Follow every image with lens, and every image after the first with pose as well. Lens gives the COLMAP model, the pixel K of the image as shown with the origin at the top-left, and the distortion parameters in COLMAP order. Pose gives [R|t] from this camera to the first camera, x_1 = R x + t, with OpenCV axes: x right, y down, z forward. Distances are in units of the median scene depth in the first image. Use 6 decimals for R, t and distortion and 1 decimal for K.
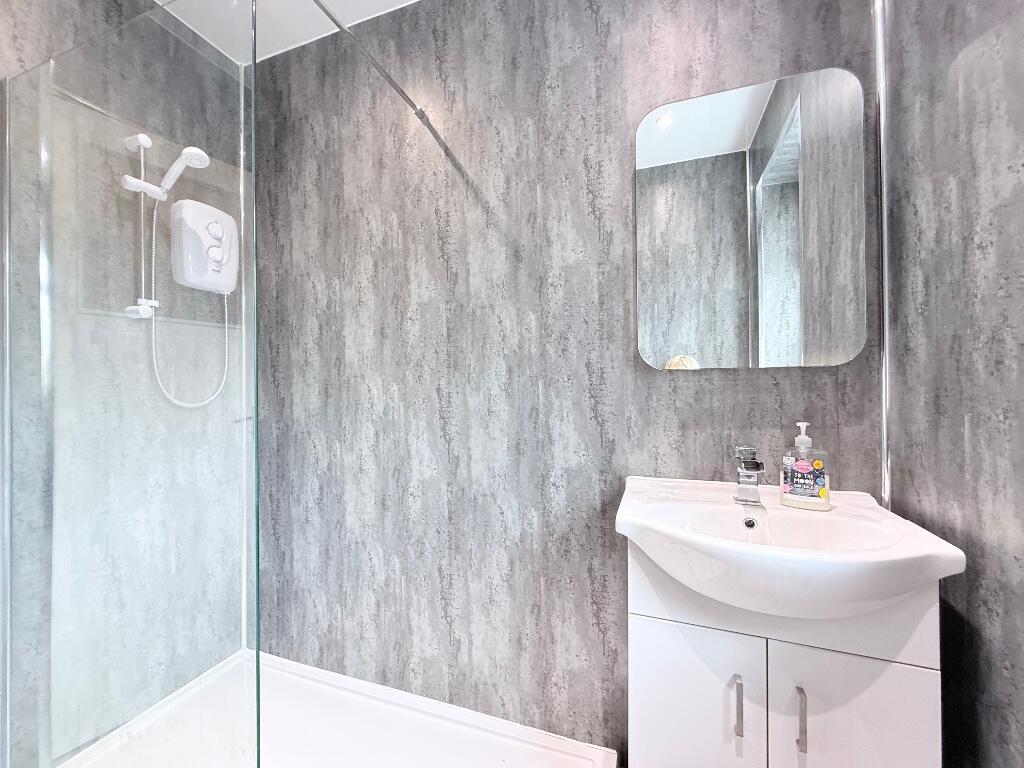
lens RADIAL K [[406.1, 0, 509.7], [0, 406.1, 384.6], [0, 0, 1]] dist [-0.001907, 0.000024]
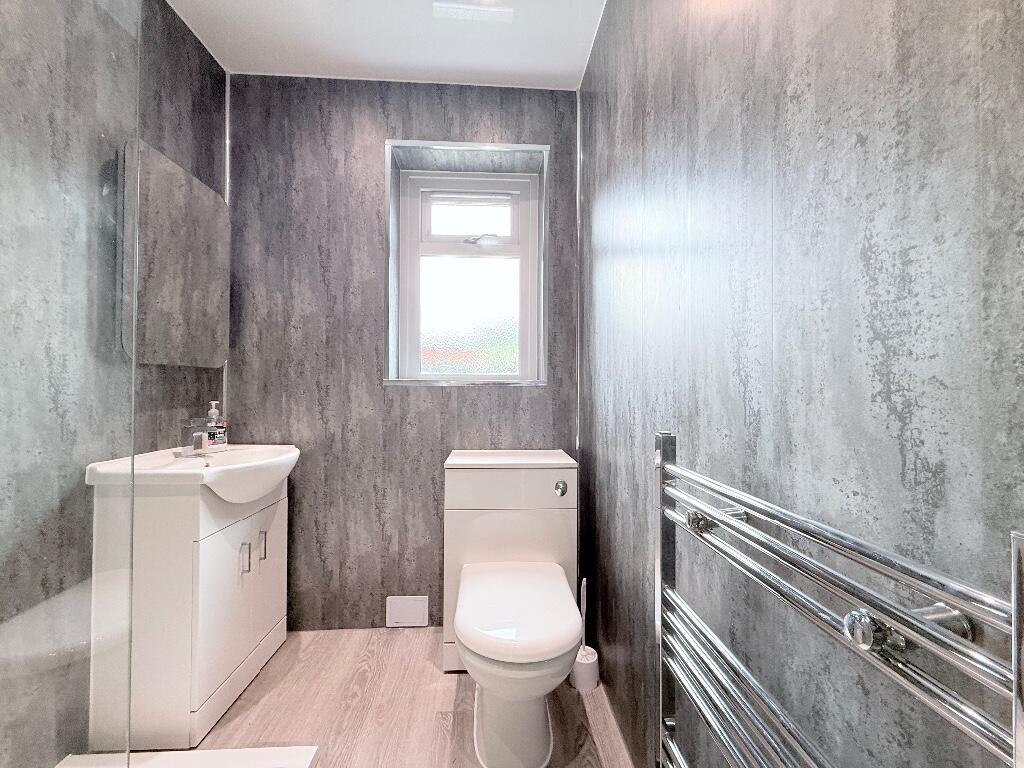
lens RADIAL K [[406.1, 0, 509.7], [0, 406.1, 384.6], [0, 0, 1]] dist [-0.001907, 0.000024]
pose [[-0.372379, 0.008169, 0.928045, -1.225763], [-0.016496, 0.999745, -0.015419, 0.029151], [-0.927934, -0.021050, -0.372150, 0.476315]]
